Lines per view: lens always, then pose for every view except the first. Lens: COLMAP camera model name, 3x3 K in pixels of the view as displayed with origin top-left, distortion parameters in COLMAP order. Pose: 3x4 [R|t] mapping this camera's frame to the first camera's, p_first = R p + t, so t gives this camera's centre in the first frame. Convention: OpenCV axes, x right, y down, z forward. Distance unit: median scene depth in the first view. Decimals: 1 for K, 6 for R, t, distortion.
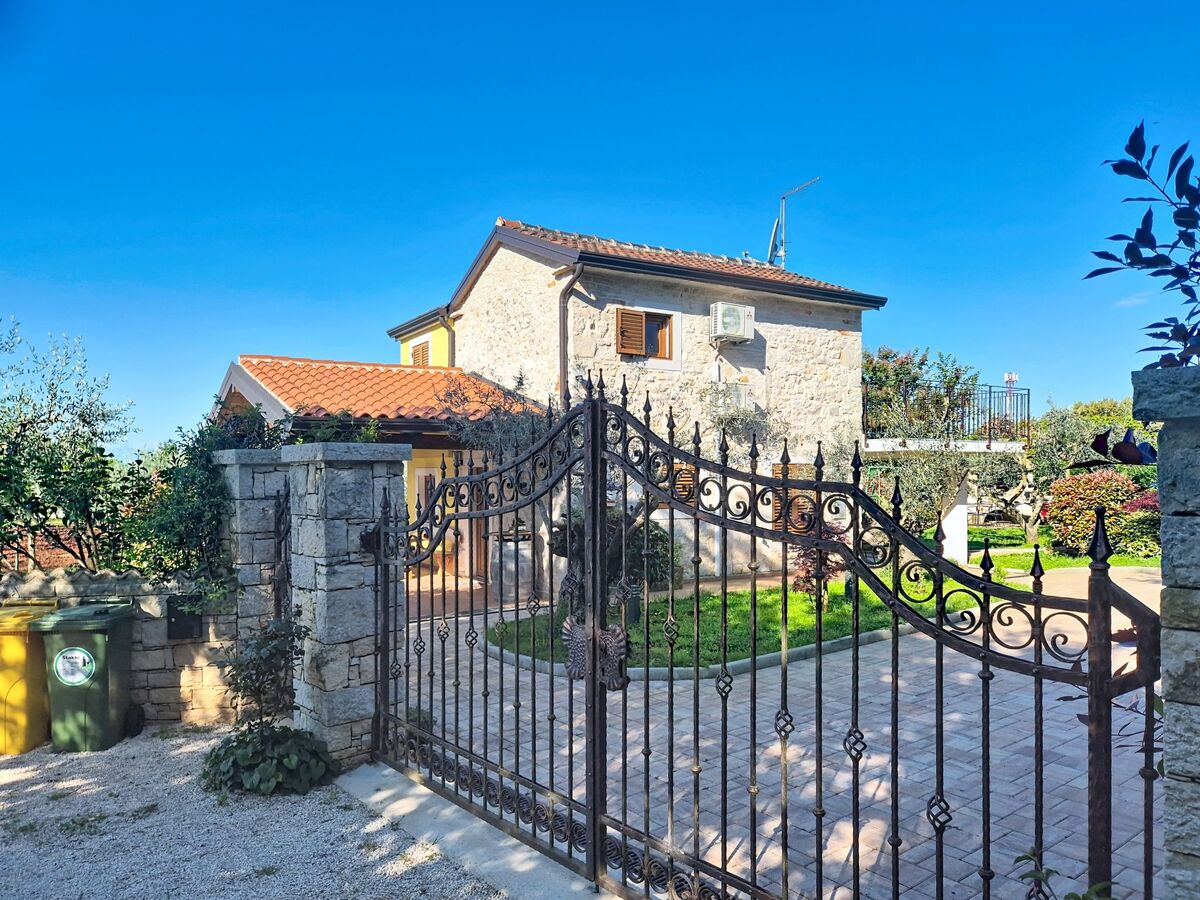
lens RADIAL K [[1064.3, 0, 579.0], [0, 1064.3, 455.0], [0, 0, 1]] dist [0.003387, -0.003203]
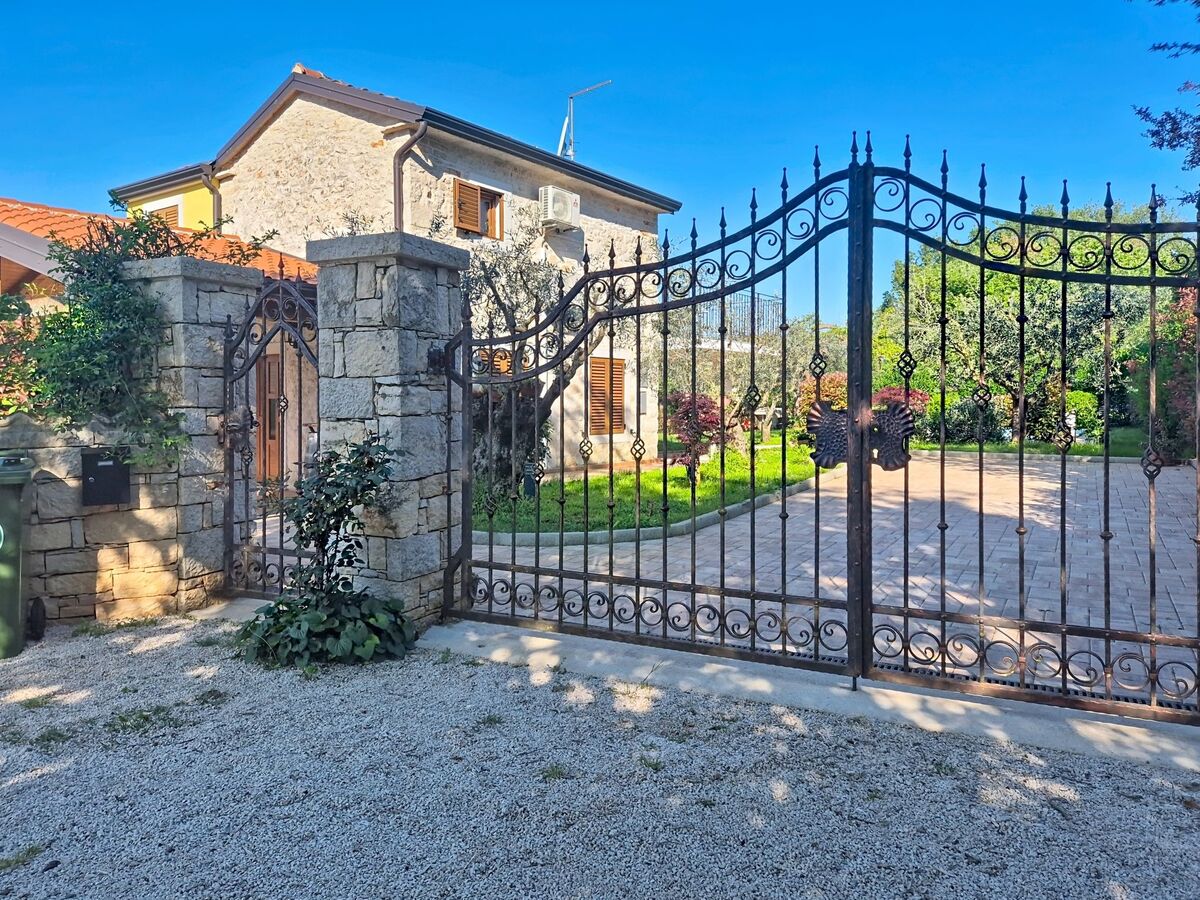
lens RADIAL K [[1064.3, 0, 579.0], [0, 1064.3, 455.0], [0, 0, 1]] dist [0.003387, -0.003203]
pose [[0.874129, -0.001501, 0.485691, -0.417045], [-0.004121, 0.999936, 0.010506, 0.120759], [-0.485676, -0.011184, 0.874067, 0.177935]]
